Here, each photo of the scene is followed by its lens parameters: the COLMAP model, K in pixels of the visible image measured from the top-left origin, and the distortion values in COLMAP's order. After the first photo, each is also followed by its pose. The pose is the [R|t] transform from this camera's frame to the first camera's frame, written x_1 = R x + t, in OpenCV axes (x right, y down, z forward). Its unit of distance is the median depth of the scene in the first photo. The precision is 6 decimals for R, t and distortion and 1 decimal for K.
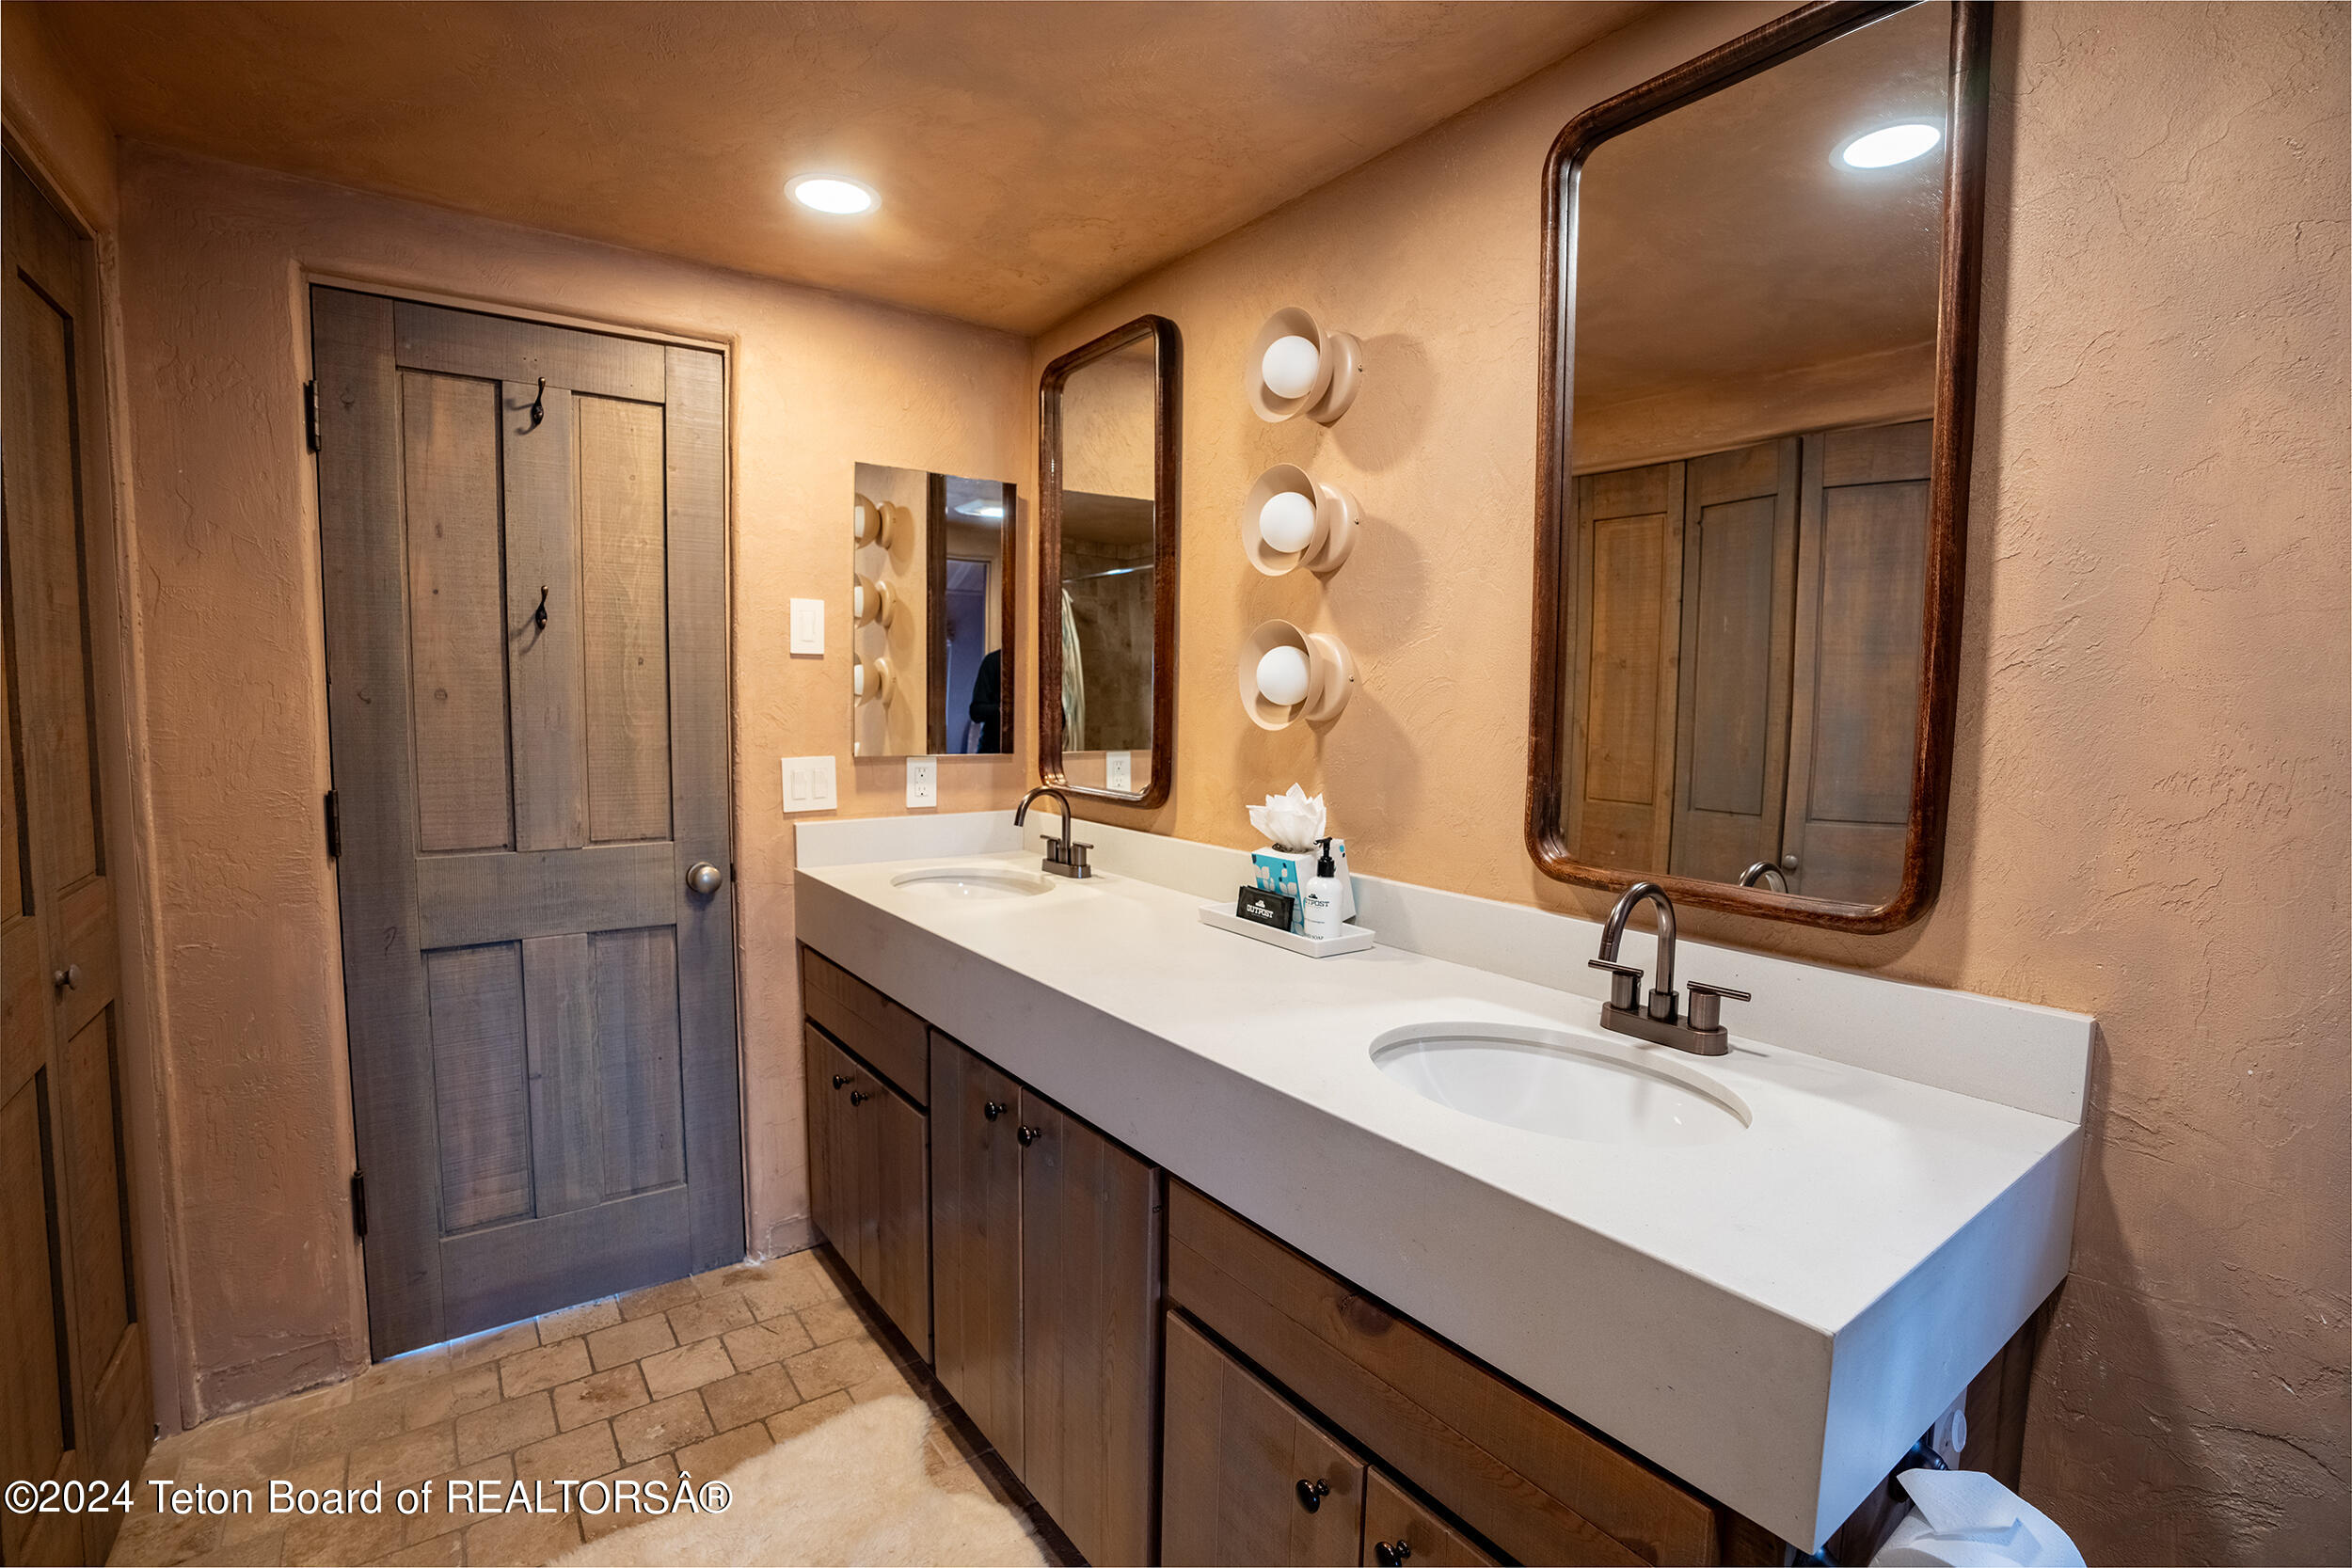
lens RADIAL K [[1044.9, 0, 1182.9], [0, 1044.9, 762.9], [0, 0, 1]] dist [-0.017973, 0.008284]
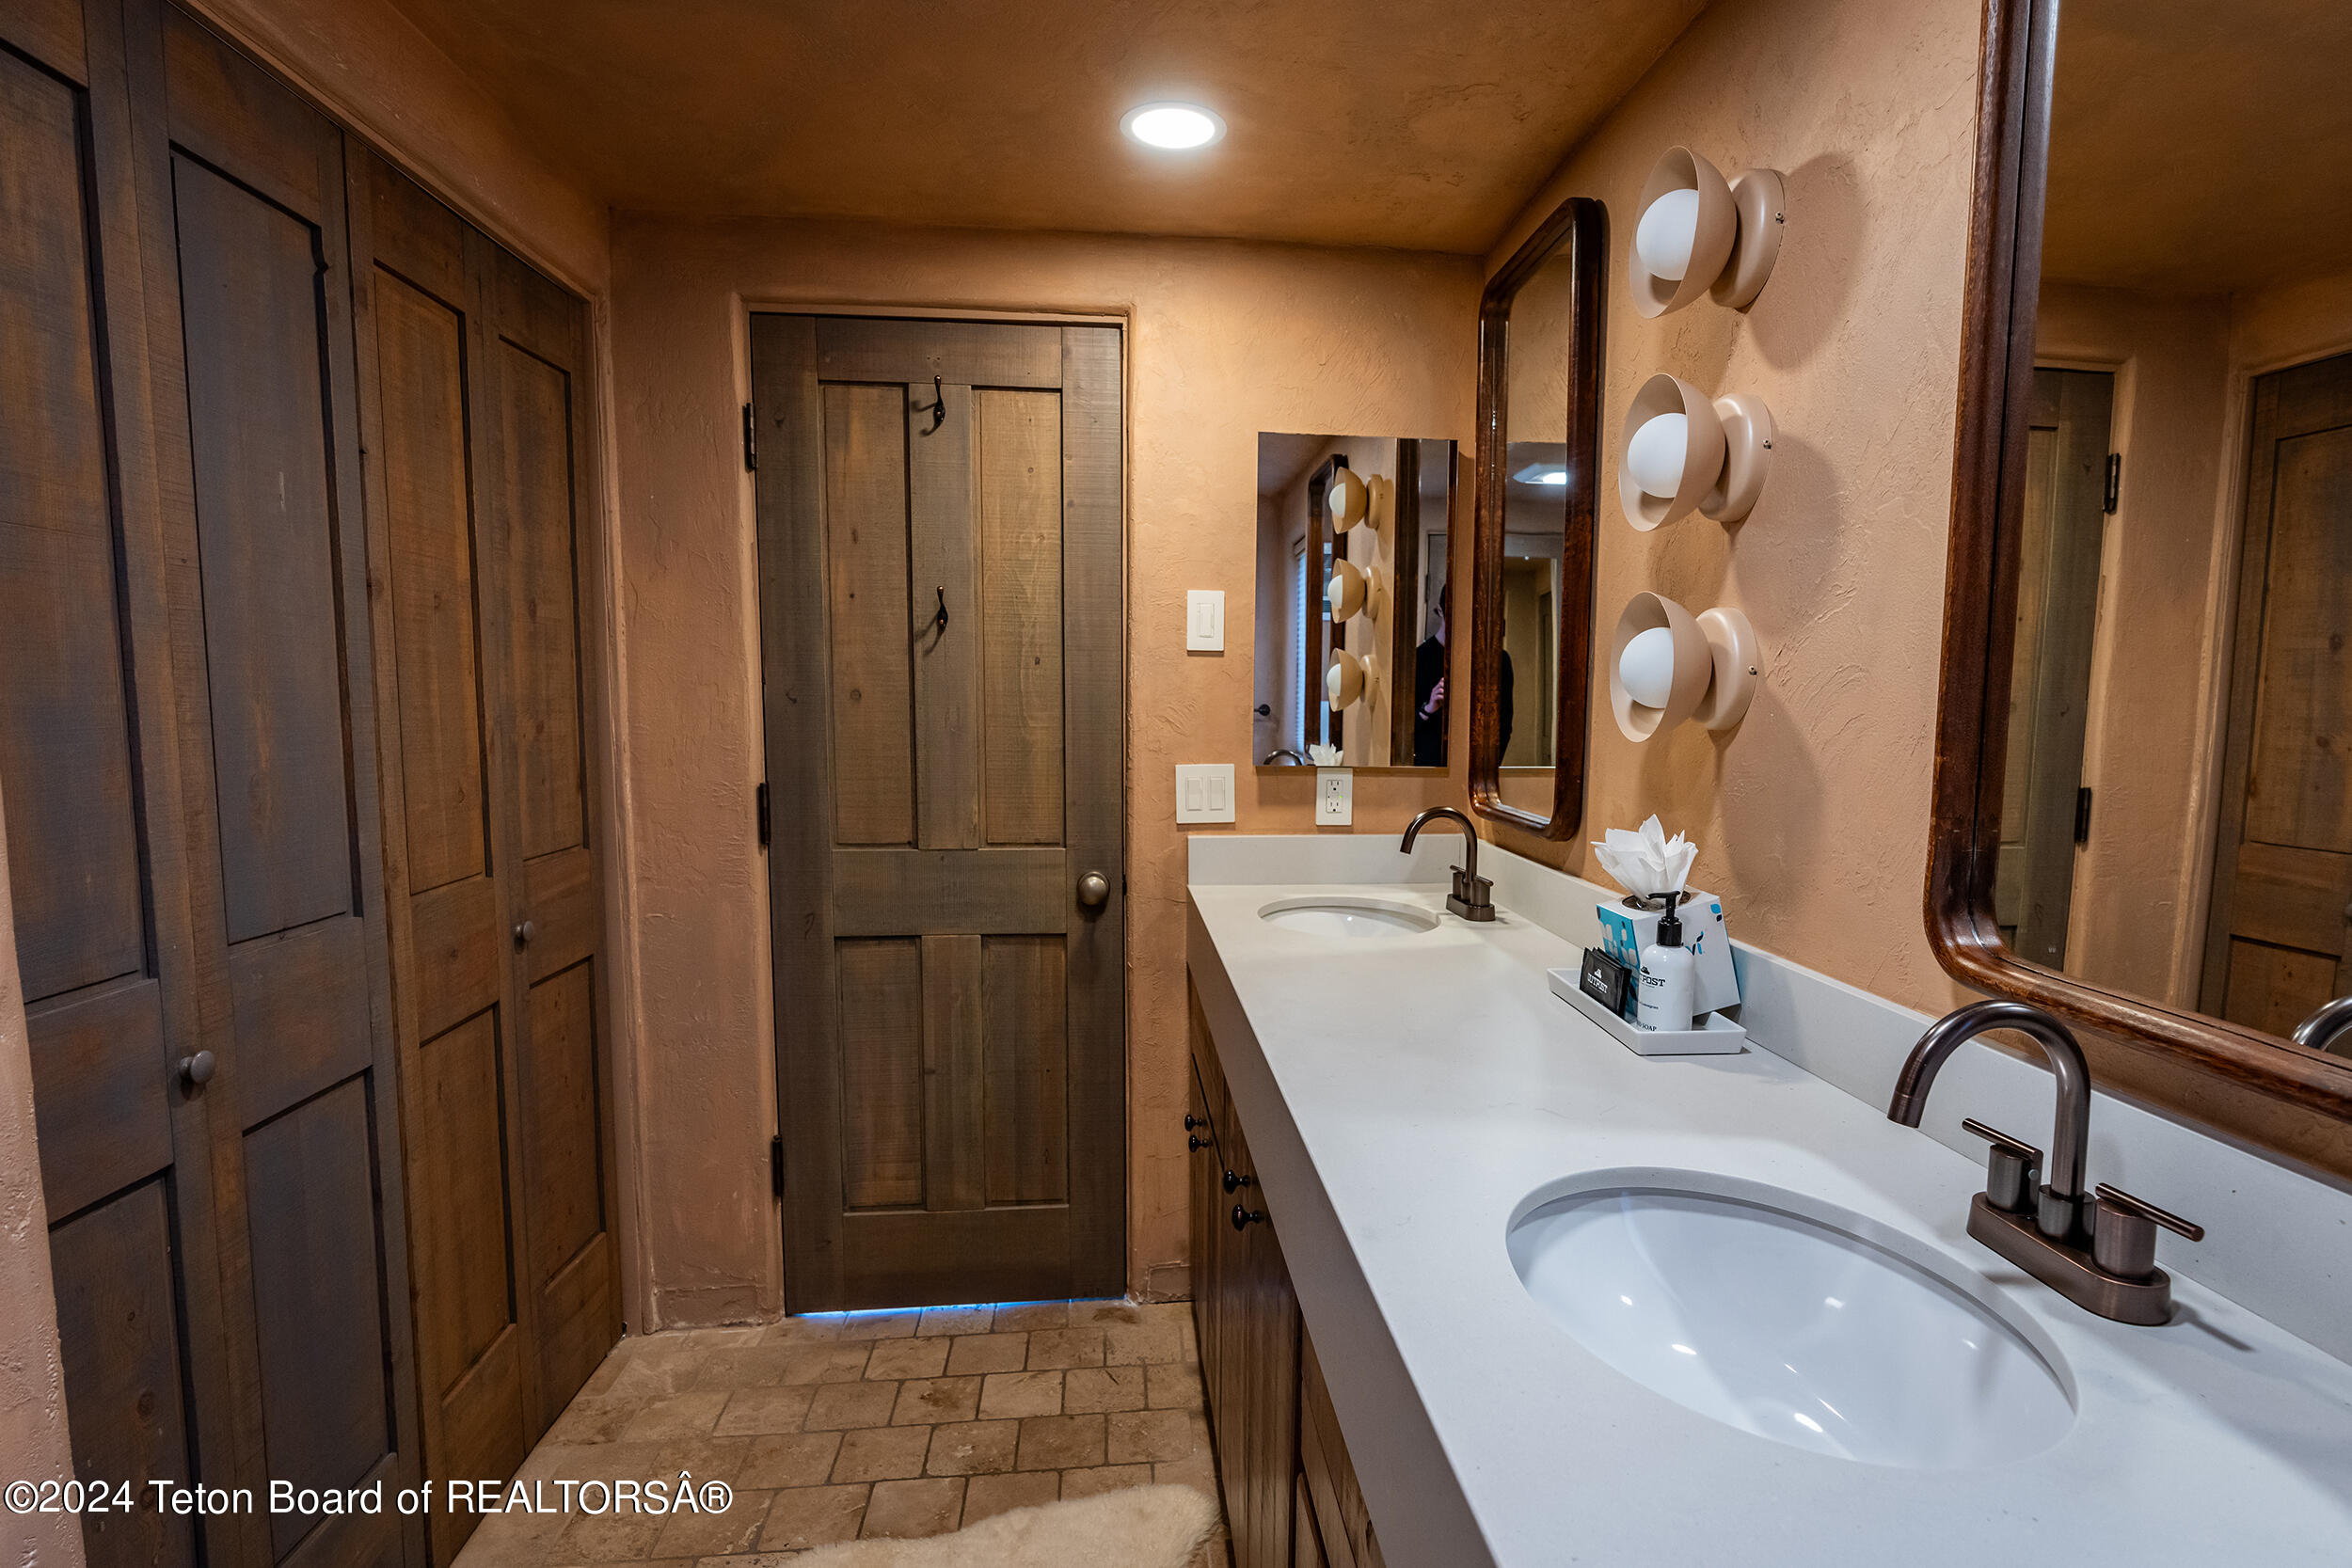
lens RADIAL K [[1209.1, 0, 1173.8], [0, 1209.1, 799.3], [0, 0, 1]] dist [0.009620, 0.003427]
pose [[0.888175, 0.038616, -0.457881, 0.144220], [-0.030142, 0.999213, 0.025801, -0.002104], [0.458516, -0.009114, 0.888639, 0.071448]]
